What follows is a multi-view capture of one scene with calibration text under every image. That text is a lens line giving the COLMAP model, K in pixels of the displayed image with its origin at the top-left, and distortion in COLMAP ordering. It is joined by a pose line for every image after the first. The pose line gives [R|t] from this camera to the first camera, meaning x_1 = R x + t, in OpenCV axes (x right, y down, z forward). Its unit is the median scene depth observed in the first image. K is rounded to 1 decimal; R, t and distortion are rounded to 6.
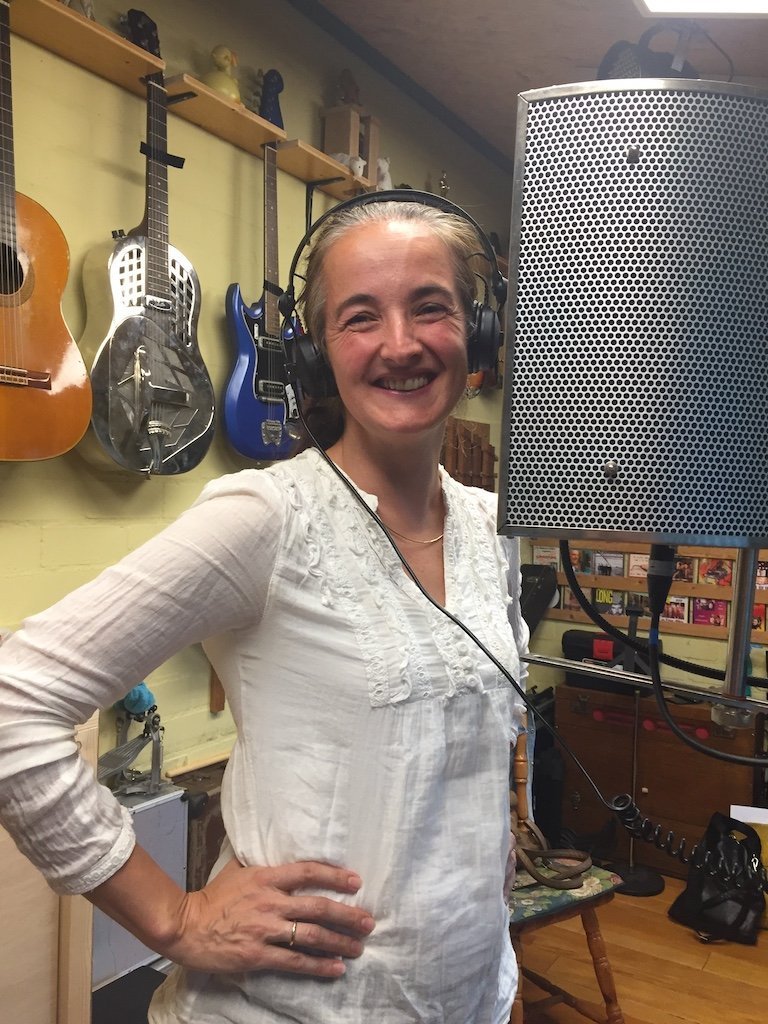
lens RADIAL K [[876.5, 0, 384.0], [0, 876.5, 512.0], [0, 0, 1]] dist [0.066073, -0.101642]
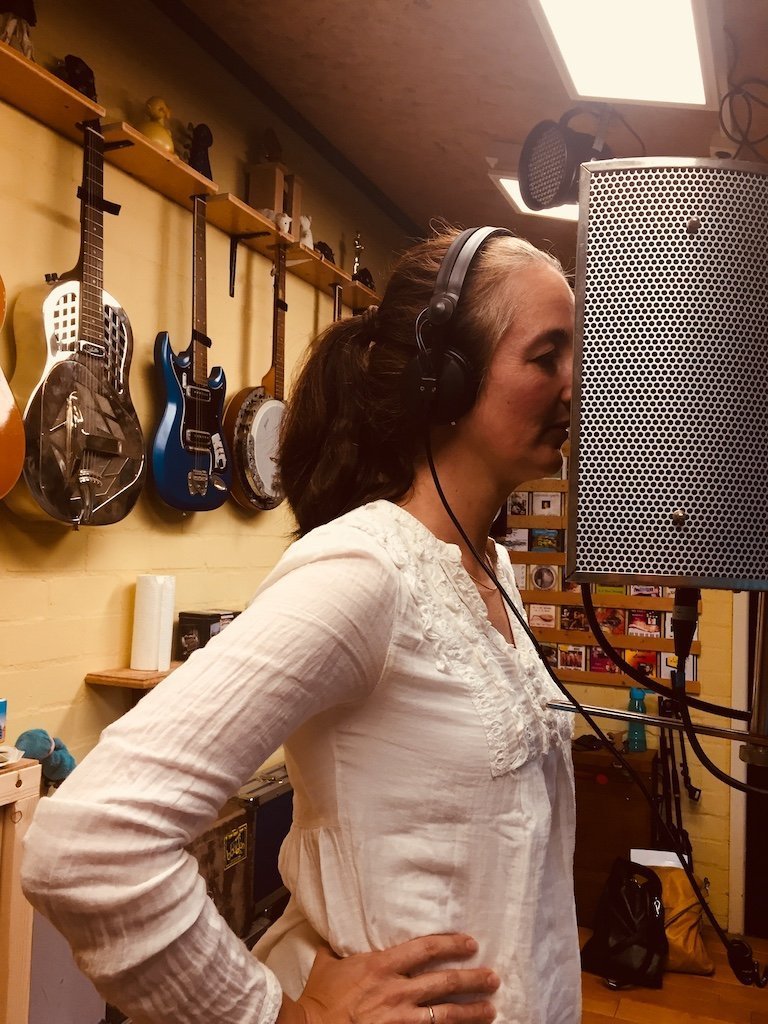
lens RADIAL K [[876.5, 0, 384.0], [0, 876.5, 512.0], [0, 0, 1]] dist [0.066073, -0.101642]
pose [[0.989781, 0.005780, 0.142479, -0.072687], [0.002847, 0.998178, -0.060272, 0.002197], [-0.142568, 0.060062, 0.987961, 0.003634]]
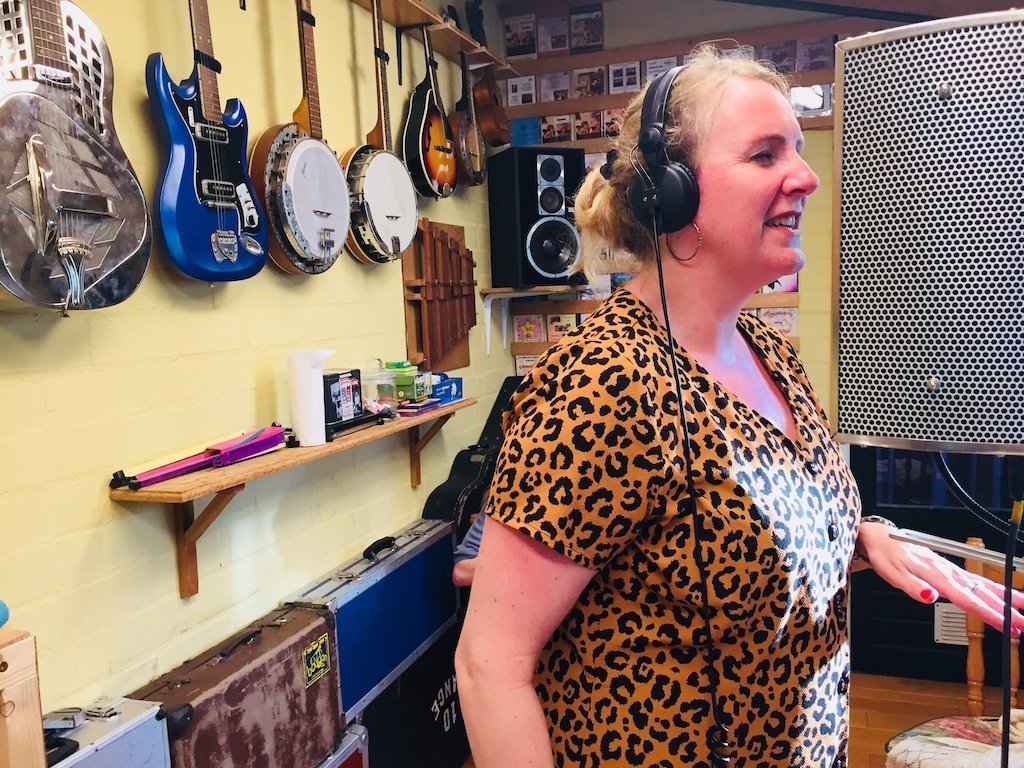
lens RADIAL K [[872.9, 0, 512.0], [0, 872.9, 384.0], [0, 0, 1]] dist [0.101853, -0.137295]
pose [[0.974627, -0.091547, 0.204260, -0.057082], [0.076901, 0.993941, 0.078538, -0.010134], [-0.210212, -0.060838, 0.975761, 0.177753]]
